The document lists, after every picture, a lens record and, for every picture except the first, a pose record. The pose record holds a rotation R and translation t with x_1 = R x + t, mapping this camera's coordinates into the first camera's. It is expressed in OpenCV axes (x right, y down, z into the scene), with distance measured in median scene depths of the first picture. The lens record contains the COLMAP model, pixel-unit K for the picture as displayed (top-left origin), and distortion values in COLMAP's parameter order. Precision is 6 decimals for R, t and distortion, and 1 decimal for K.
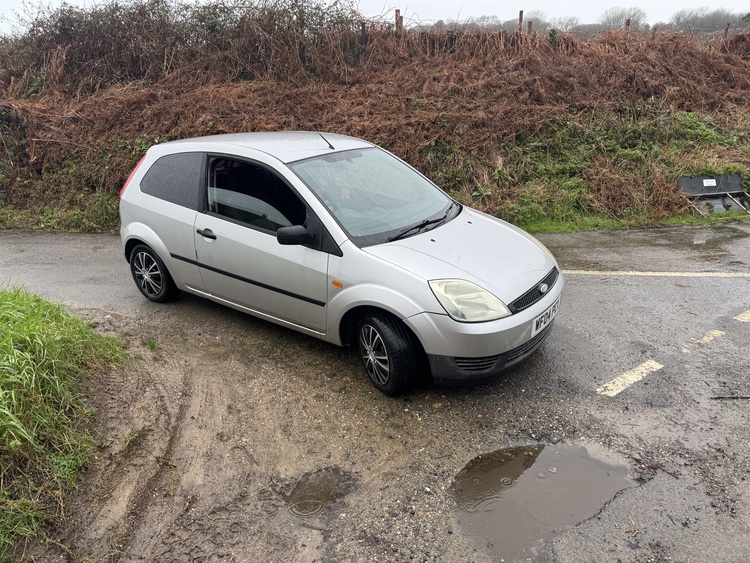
lens RADIAL K [[530.1, 0, 377.5], [0, 530.1, 284.7], [0, 0, 1]] dist [0.022313, -0.039050]
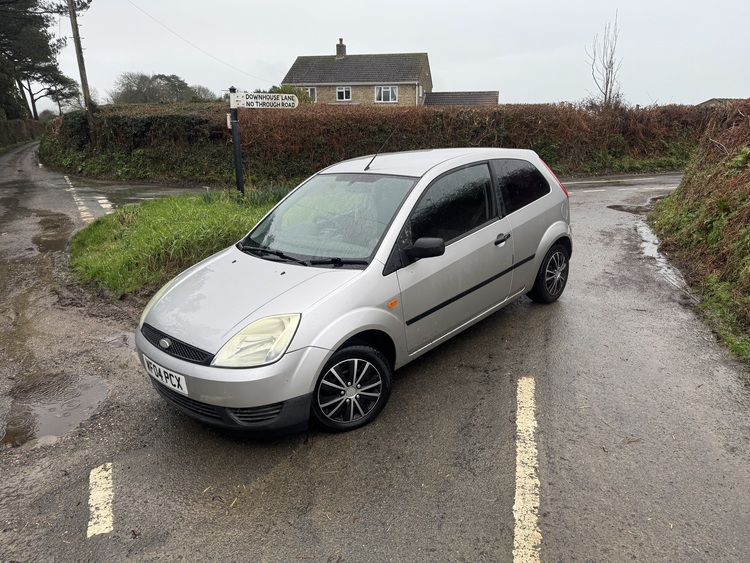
lens RADIAL K [[530.1, 0, 375.3], [0, 530.1, 280.8], [0, 0, 1]] dist [0.022313, -0.039050]
pose [[-0.142614, 0.314984, -0.938321, 1.145029], [-0.289490, 0.893282, 0.343864, -0.530817], [0.946497, 0.320674, -0.036210, 1.434646]]
